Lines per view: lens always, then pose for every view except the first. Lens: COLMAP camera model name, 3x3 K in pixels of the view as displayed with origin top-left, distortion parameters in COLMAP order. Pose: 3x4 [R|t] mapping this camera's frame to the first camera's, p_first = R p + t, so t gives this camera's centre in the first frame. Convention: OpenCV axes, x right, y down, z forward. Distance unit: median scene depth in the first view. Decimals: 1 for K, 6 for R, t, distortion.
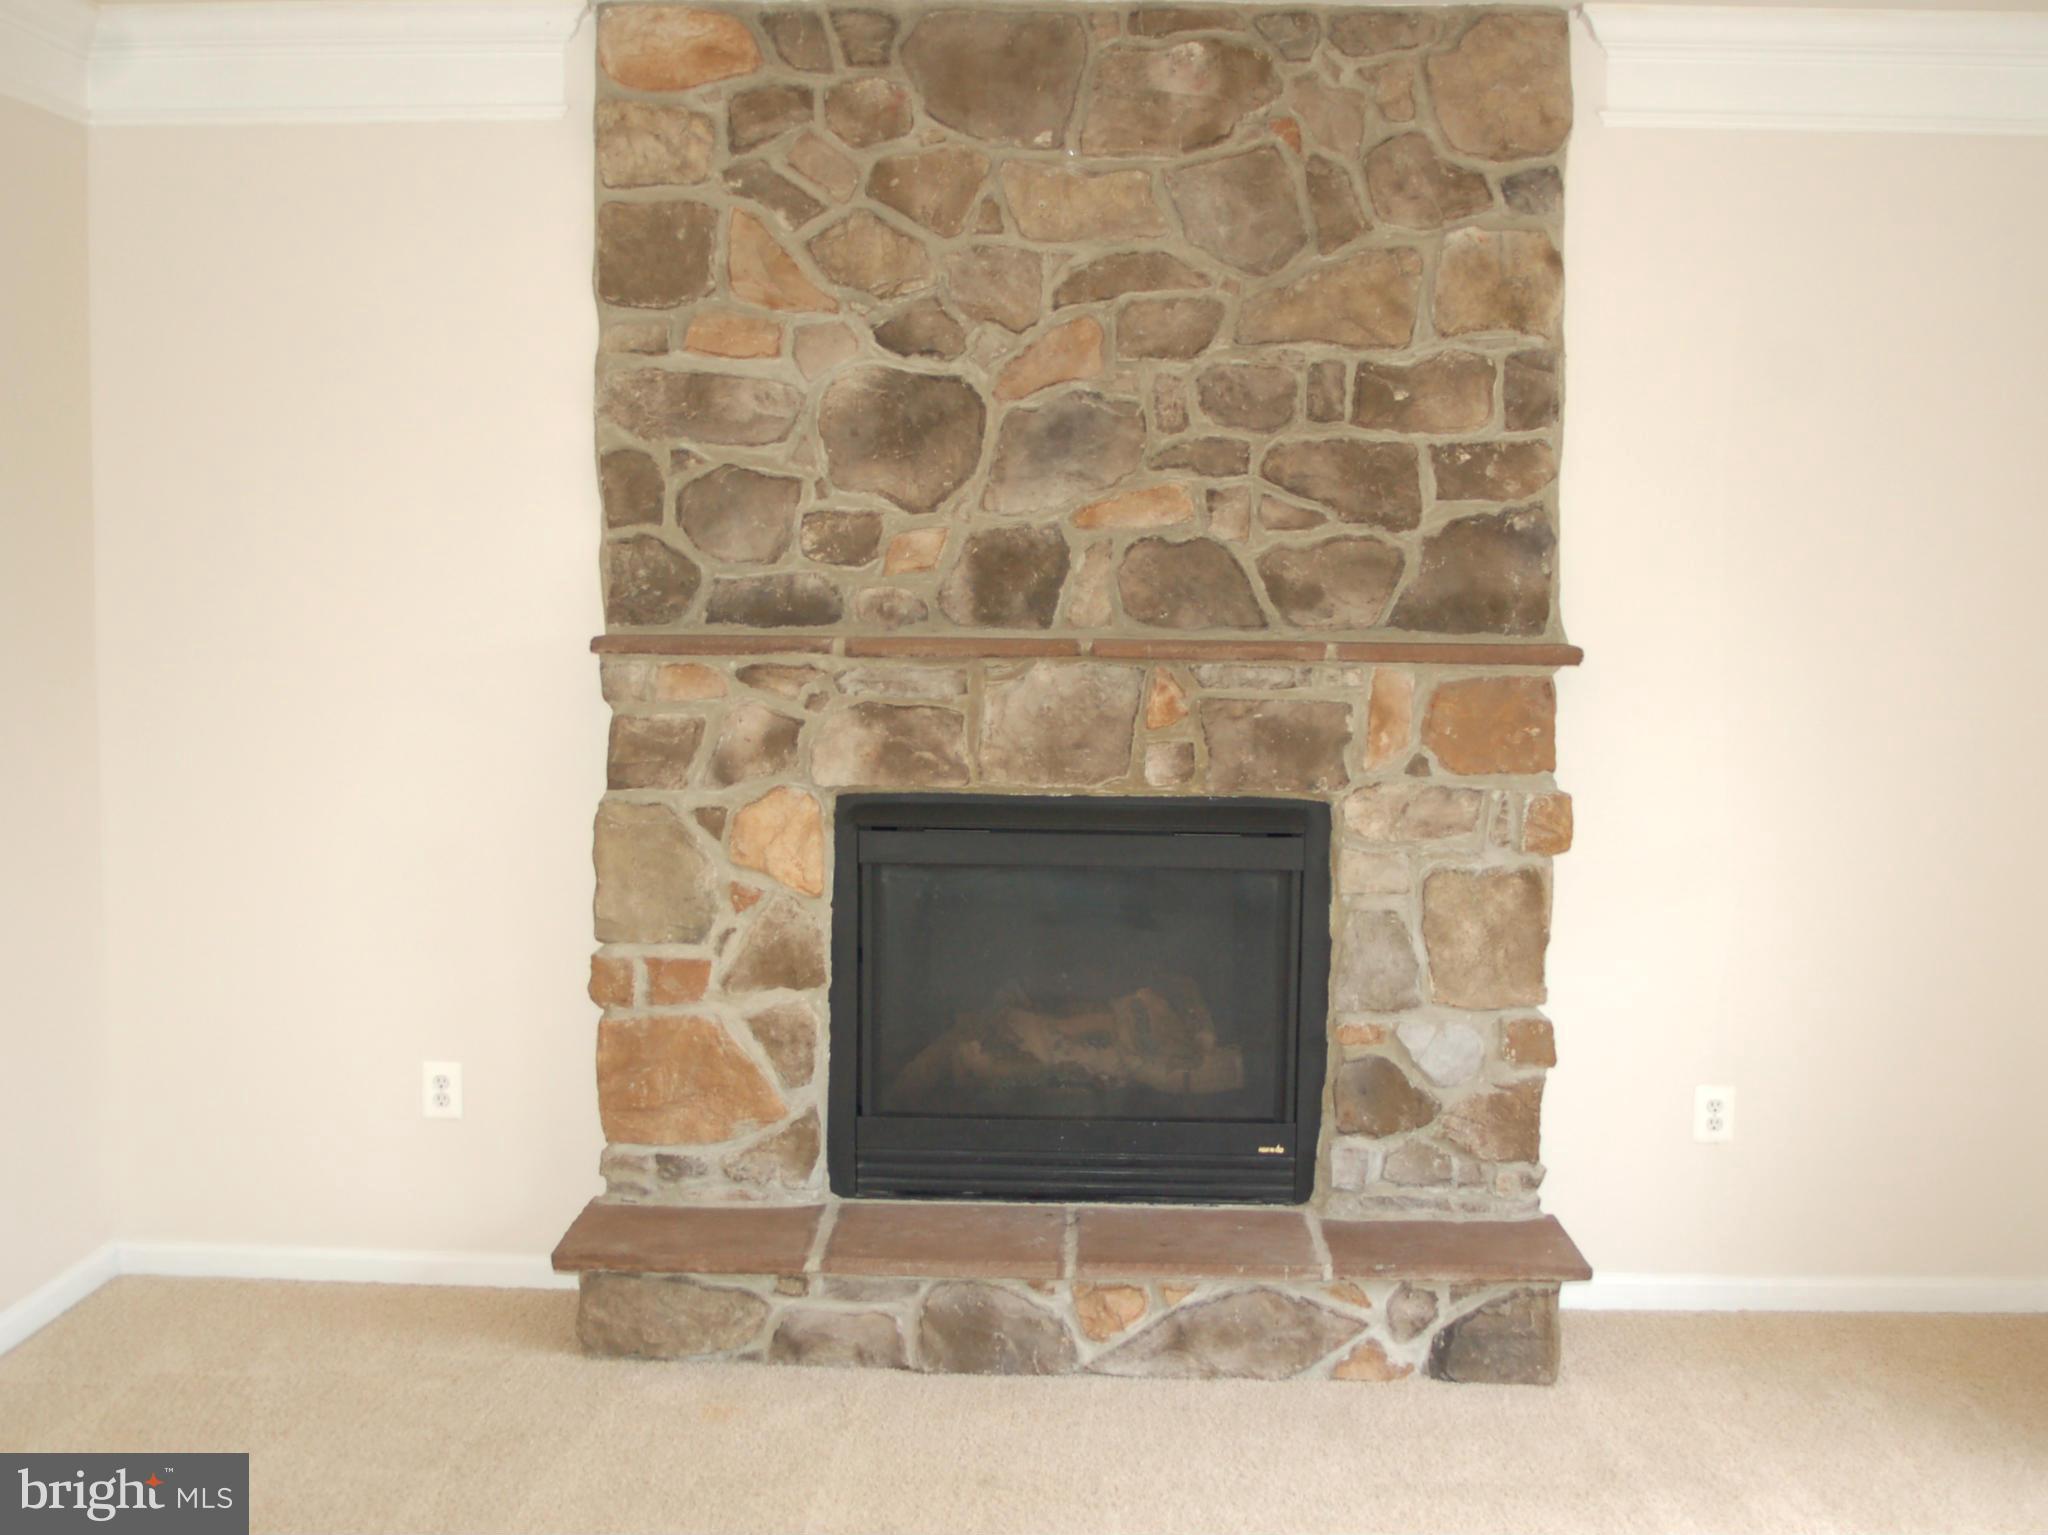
lens RADIAL K [[2339.1, 0, 1020.6], [0, 2339.1, 774.7], [0, 0, 1]] dist [-0.122260, 0.000000]
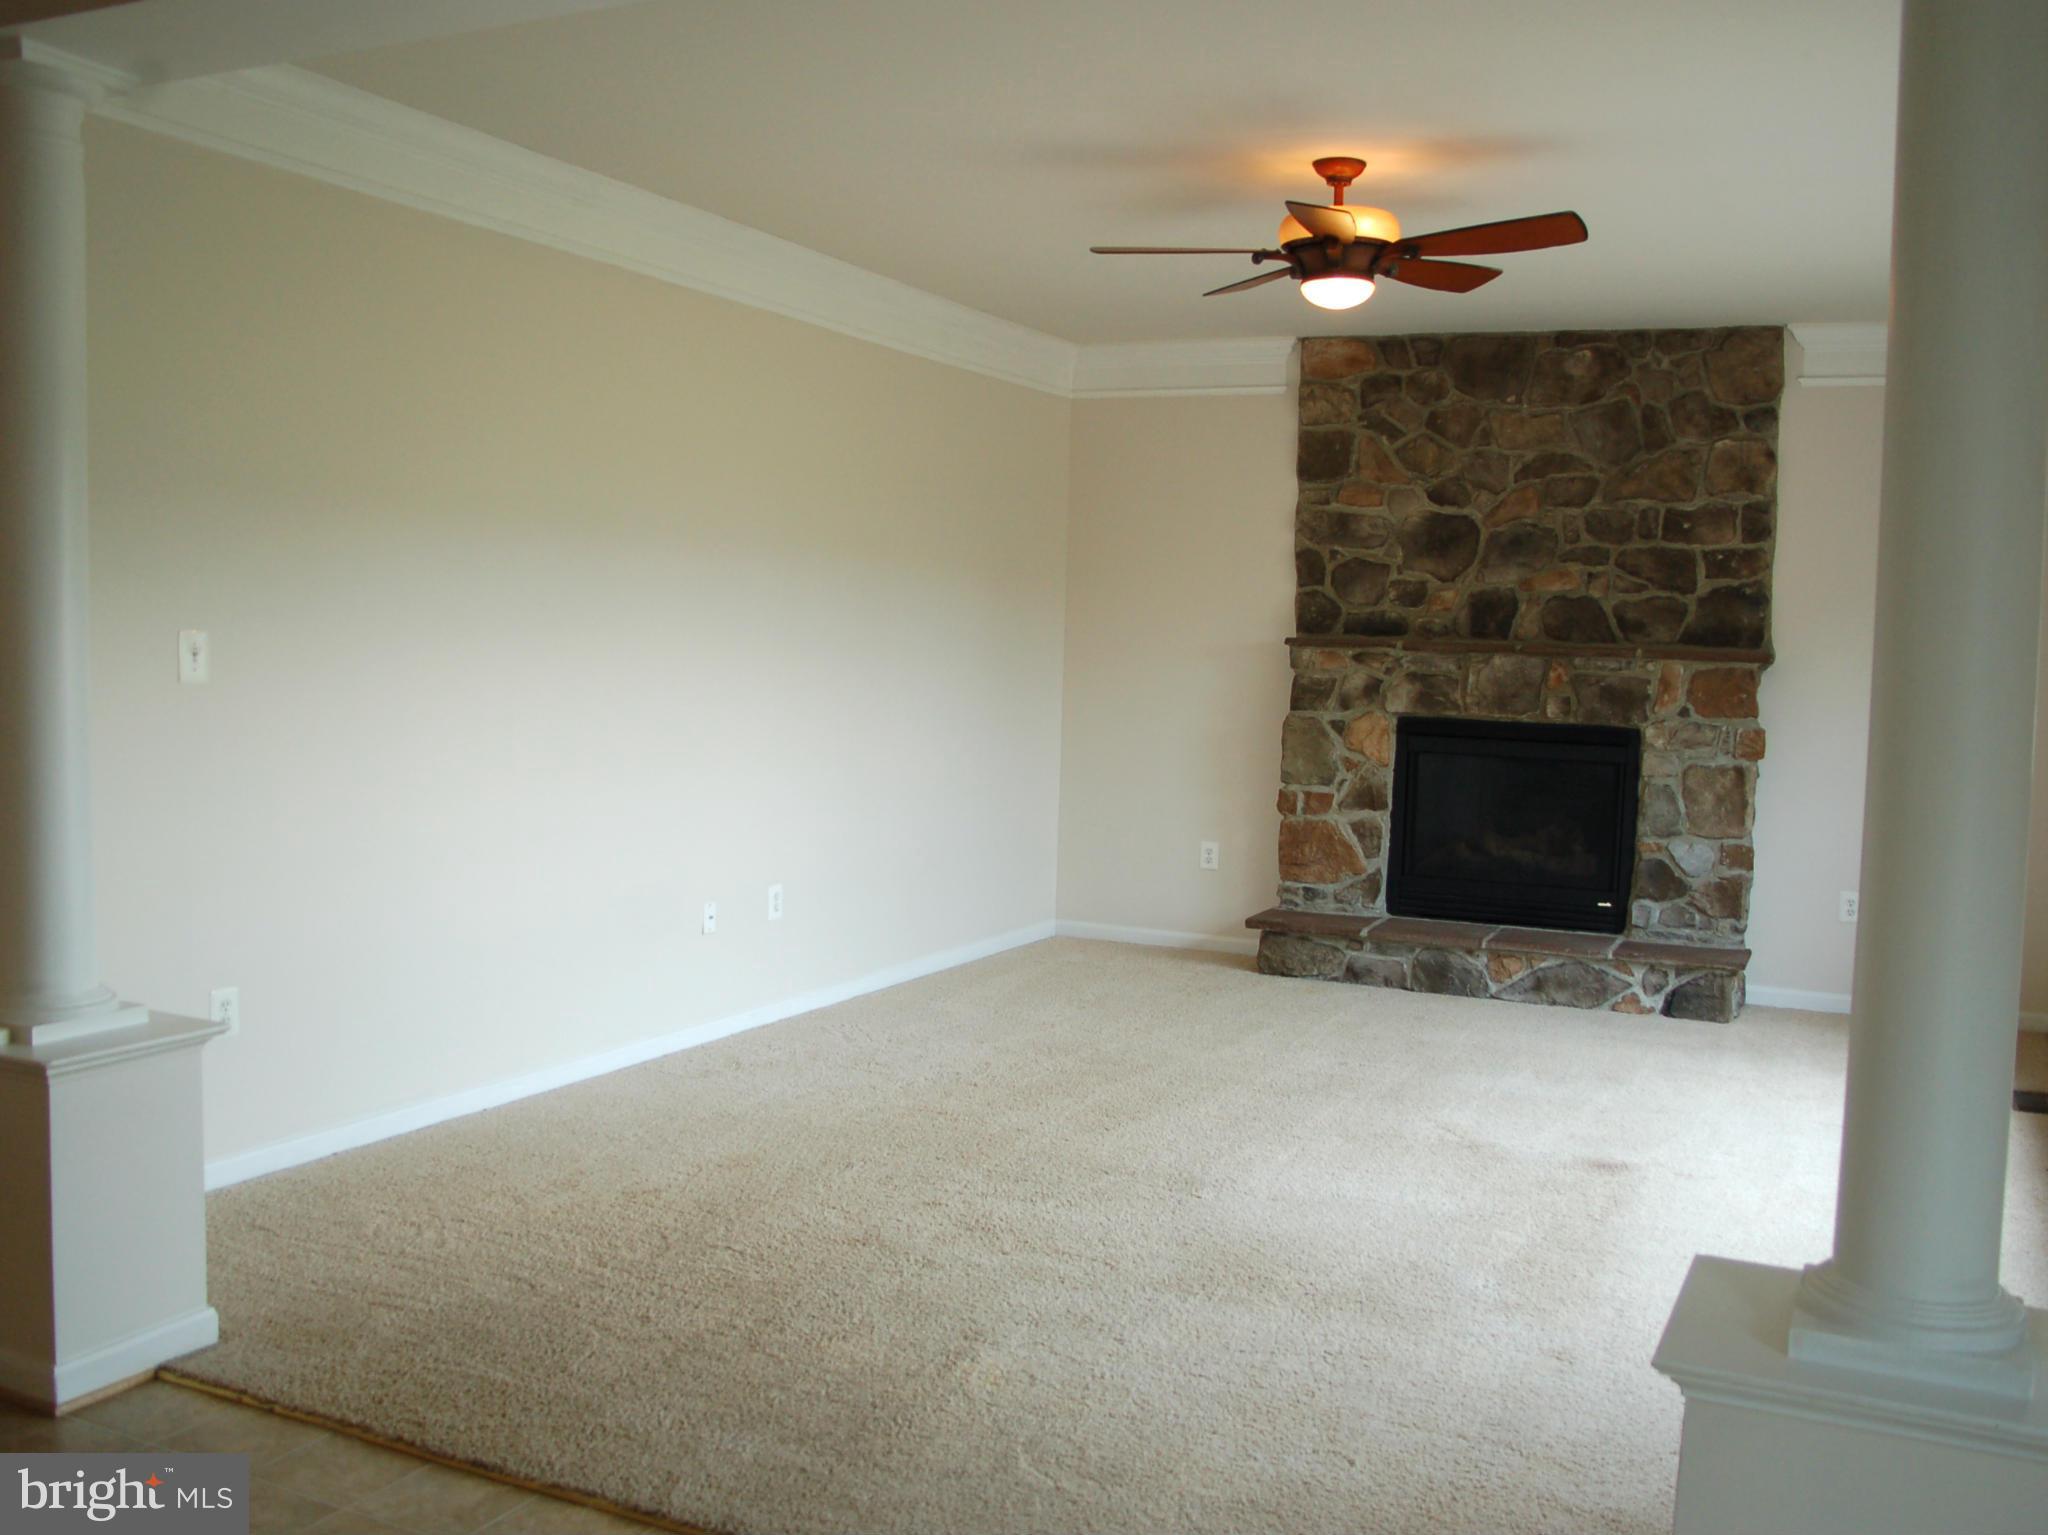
lens RADIAL K [[1873.1, 0, 1026.9], [0, 1873.1, 759.4], [0, 0, 1]] dist [-0.147194, 0.087727]
pose [[0.916207, 0.045193, -0.398149, 0.279850], [-0.057731, 0.998141, -0.019553, 0.097809], [0.396526, 0.040900, 0.917112, -0.643315]]
